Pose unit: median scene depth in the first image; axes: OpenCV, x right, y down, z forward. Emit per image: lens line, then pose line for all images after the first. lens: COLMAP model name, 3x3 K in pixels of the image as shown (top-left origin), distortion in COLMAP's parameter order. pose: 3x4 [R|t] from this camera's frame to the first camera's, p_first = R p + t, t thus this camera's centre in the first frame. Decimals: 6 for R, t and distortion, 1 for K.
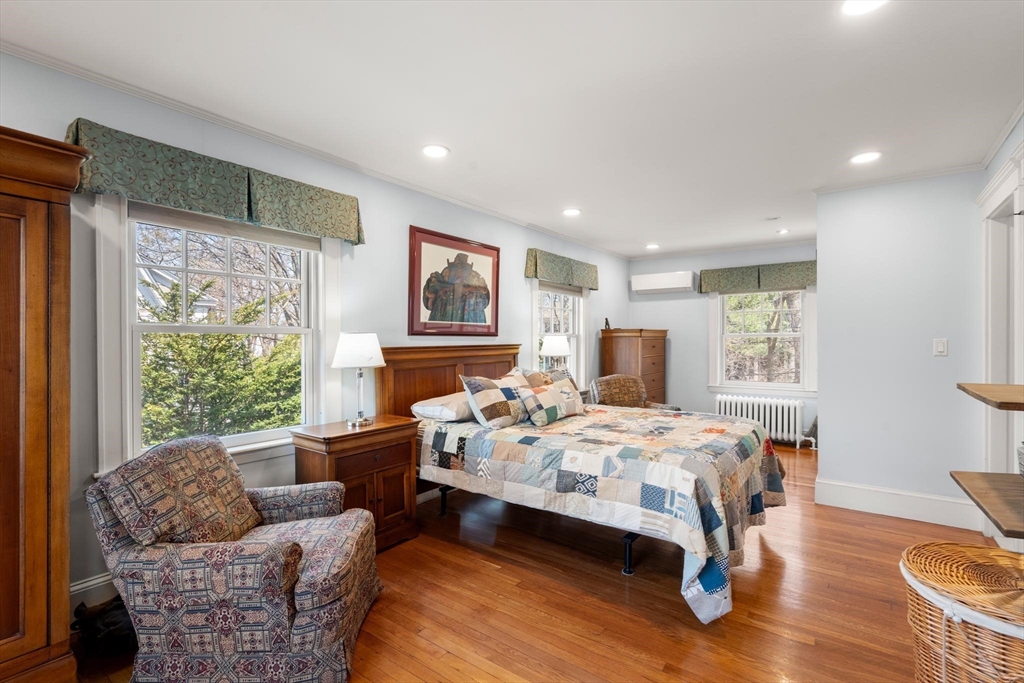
lens RADIAL K [[470.6, 0, 512.5], [0, 470.6, 342.4], [0, 0, 1]] dist [0.002723, 0.000368]
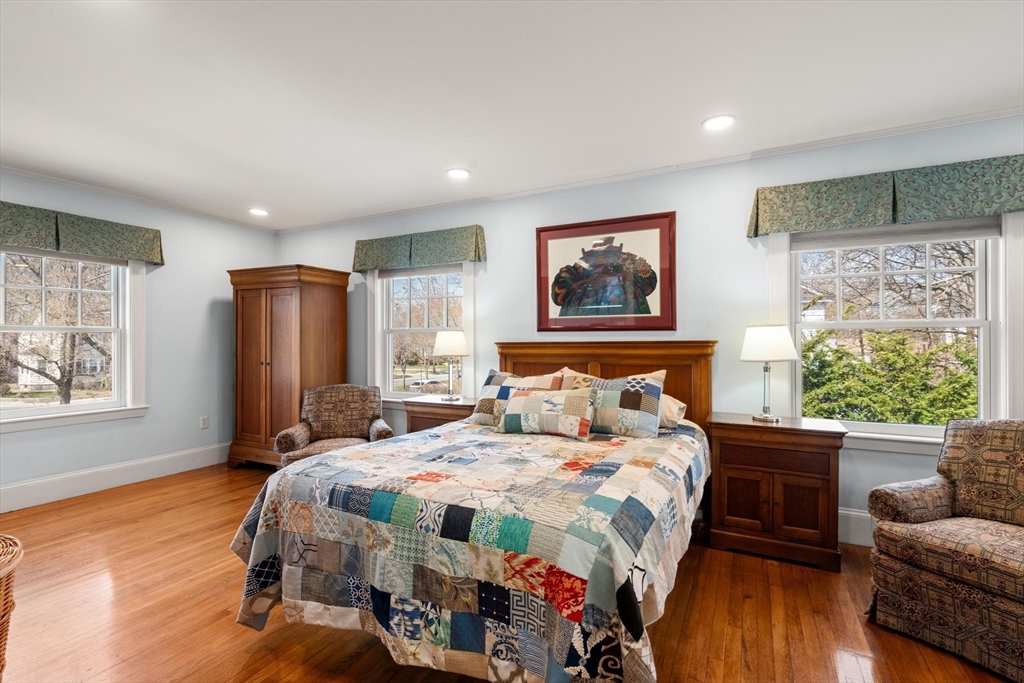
lens RADIAL K [[470.6, 0, 513.4], [0, 470.6, 340.7], [0, 0, 1]] dist [0.002723, 0.000368]
pose [[0.170958, 0.003267, -0.985273, 0.786836], [-0.001170, 0.999994, 0.003113, 0.002135], [0.985278, 0.000621, 0.170961, 0.734065]]
